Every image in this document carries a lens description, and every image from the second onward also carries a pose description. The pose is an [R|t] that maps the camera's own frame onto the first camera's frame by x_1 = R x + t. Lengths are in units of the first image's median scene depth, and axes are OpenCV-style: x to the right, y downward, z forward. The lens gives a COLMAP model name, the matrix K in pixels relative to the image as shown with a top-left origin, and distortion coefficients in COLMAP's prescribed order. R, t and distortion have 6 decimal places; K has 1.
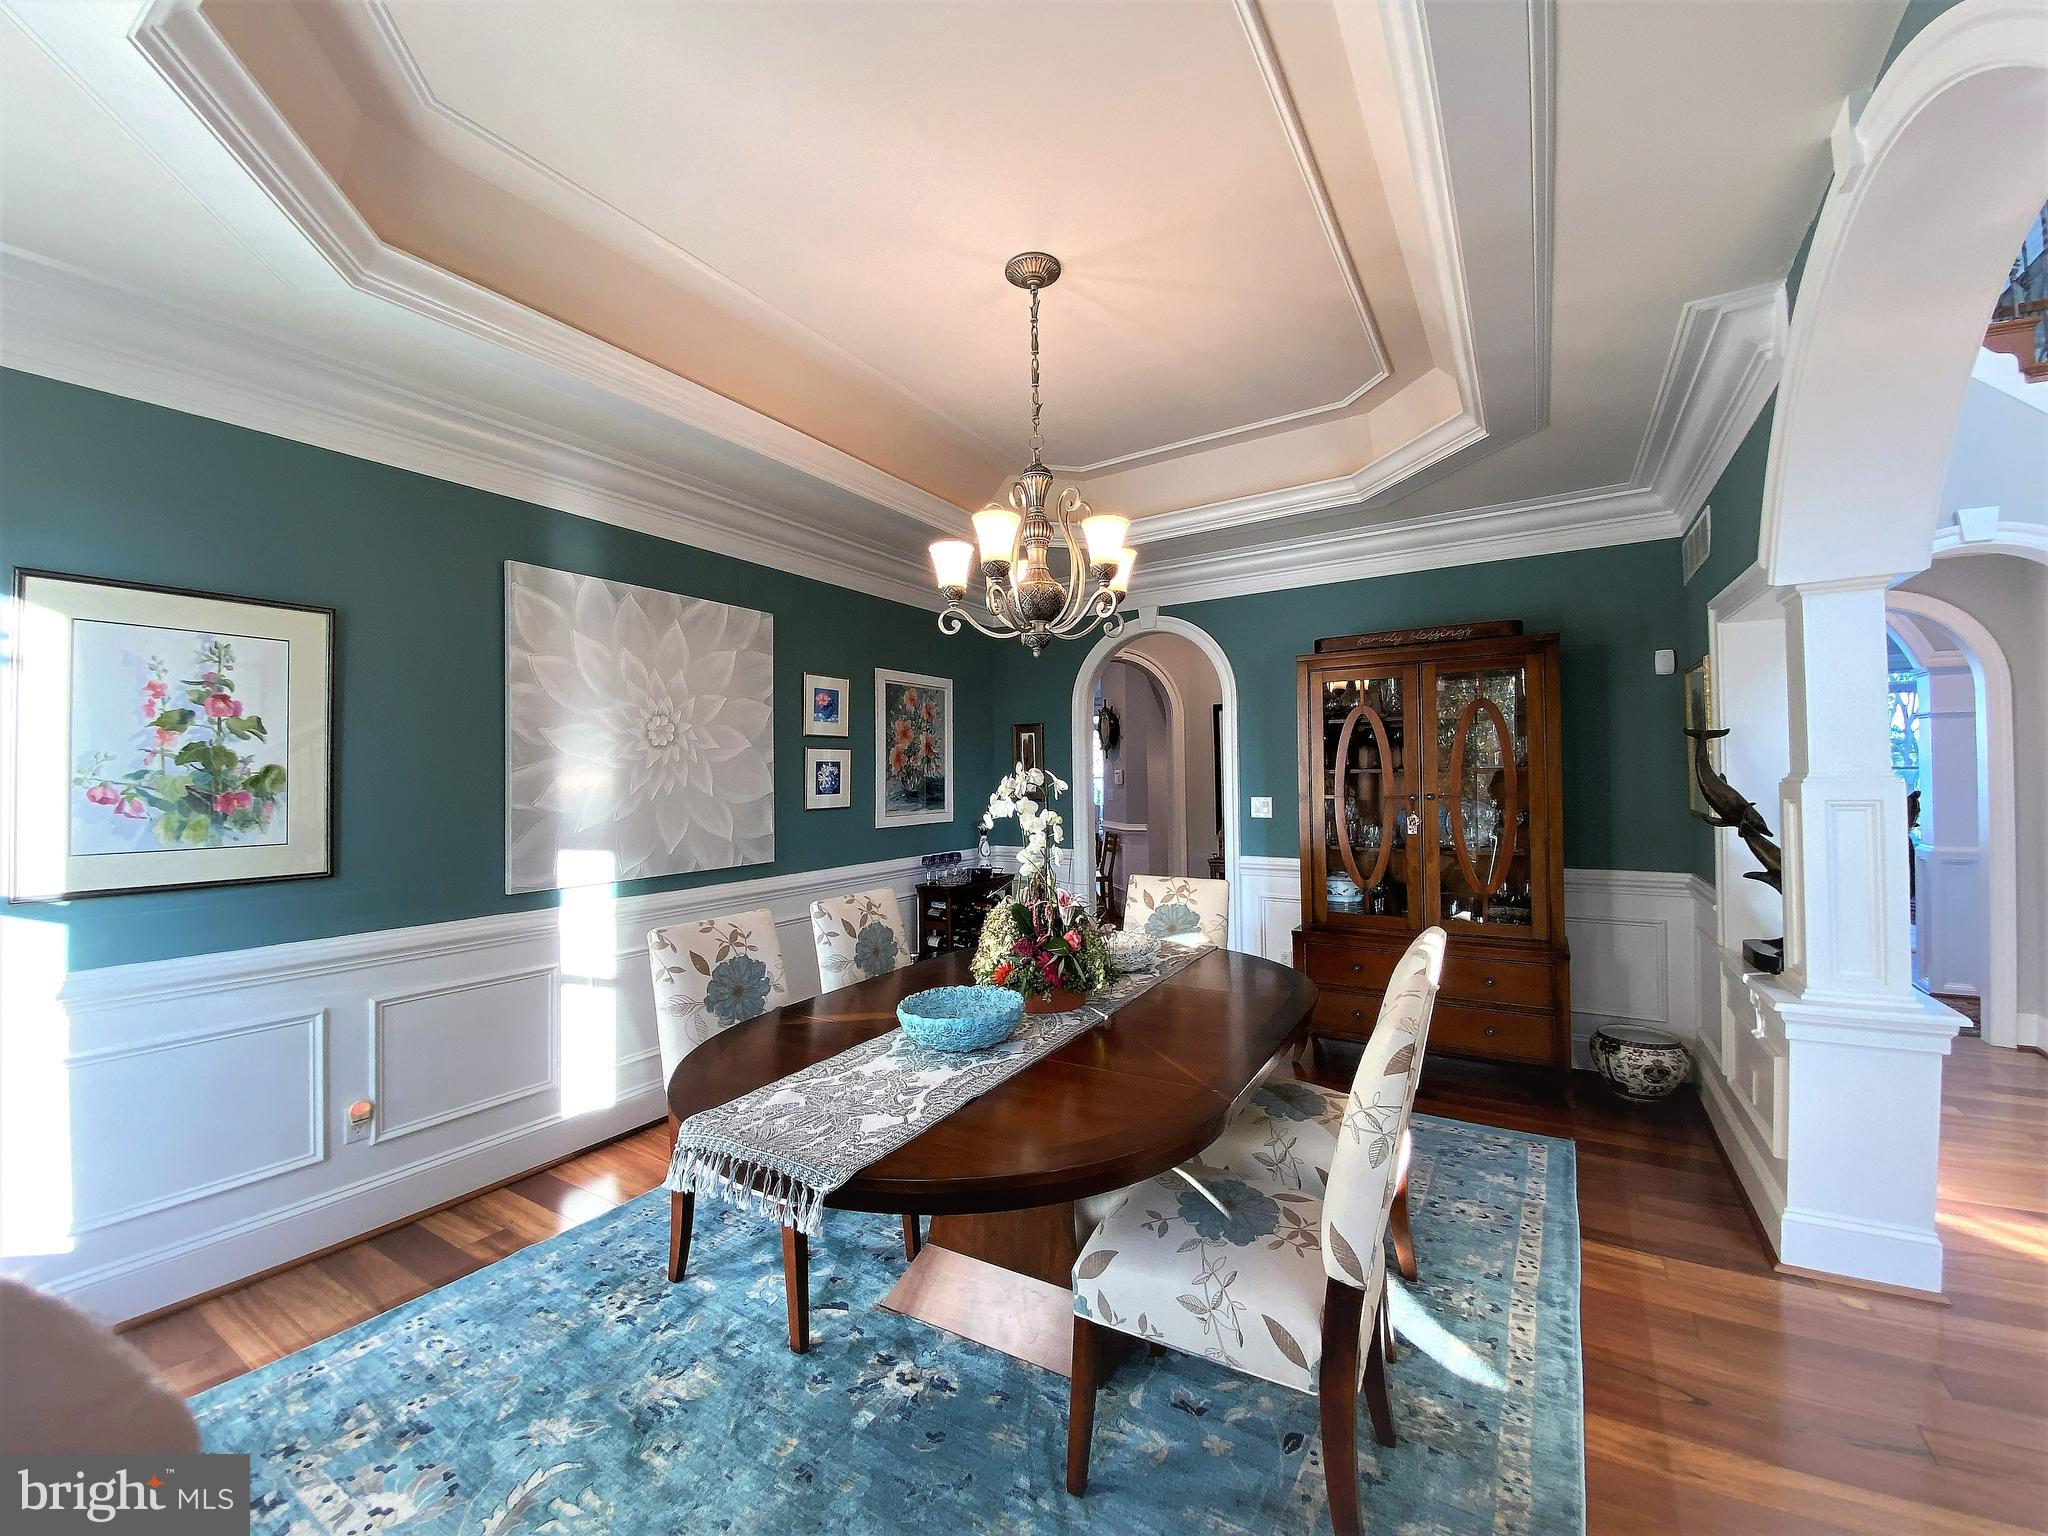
lens RADIAL K [[830.8, 0, 1029.9], [0, 830.8, 770.3], [0, 0, 1]] dist [0.000044, -0.000068]
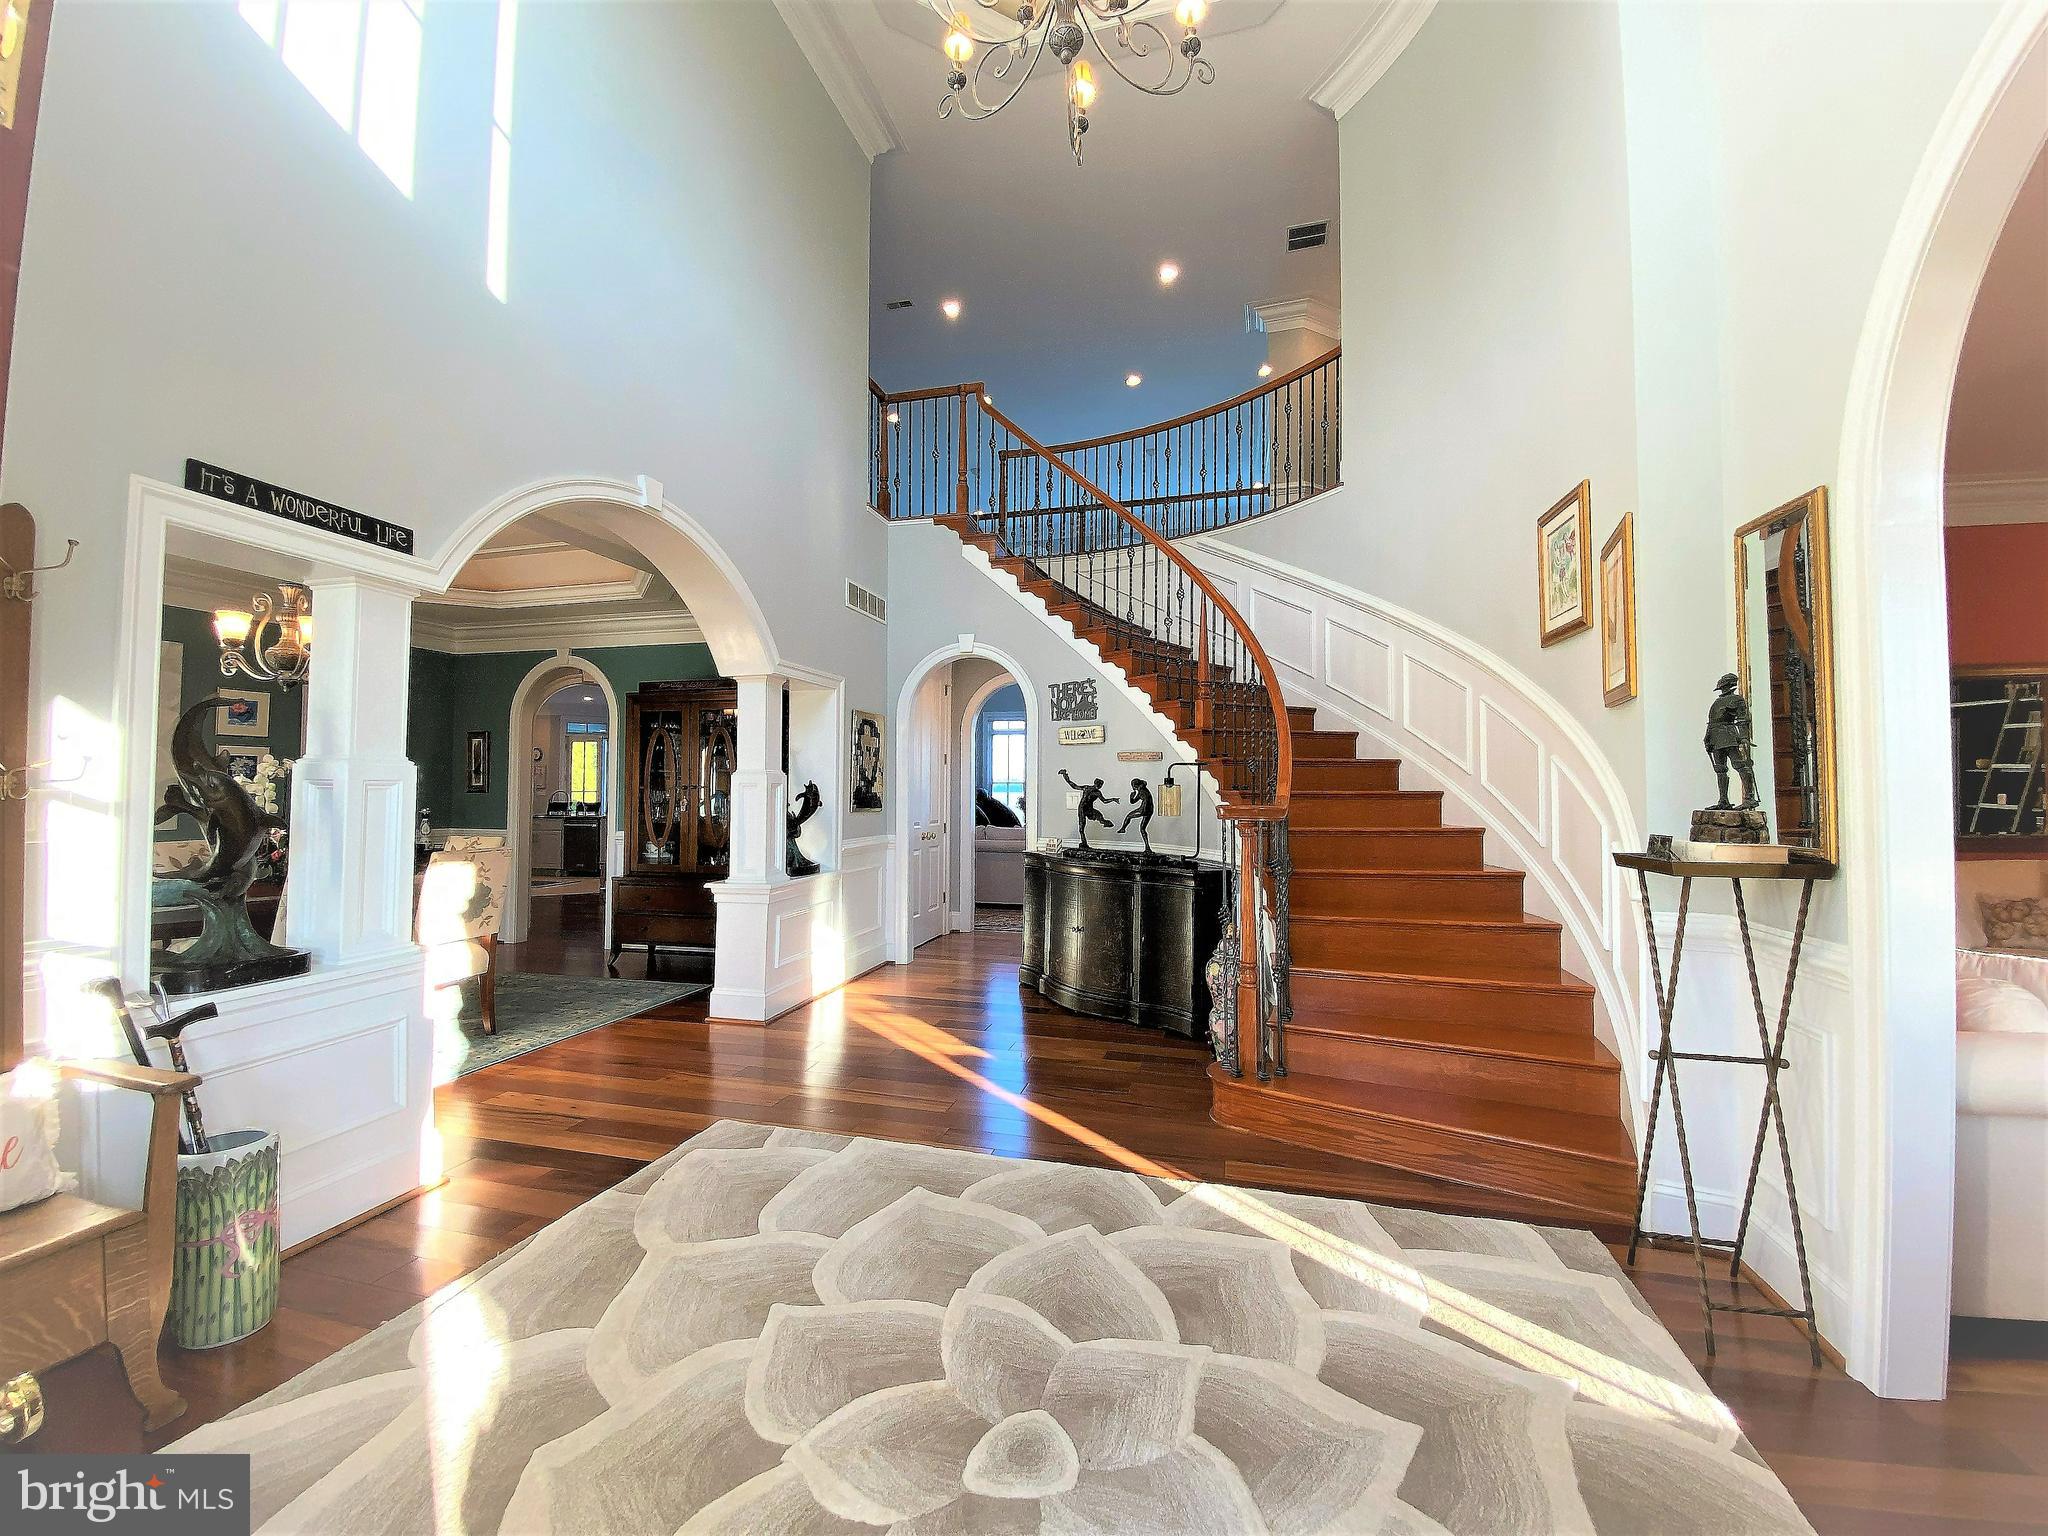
lens RADIAL K [[830.8, 0, 1021.9], [0, 830.8, 766.9], [0, 0, 1]] dist [0.000044, -0.000068]
pose [[0.957780, 0.020703, 0.286757, 0.586057], [-0.015317, 0.999662, -0.021011, 0.016733], [-0.287095, 0.015732, 0.957773, -0.633508]]
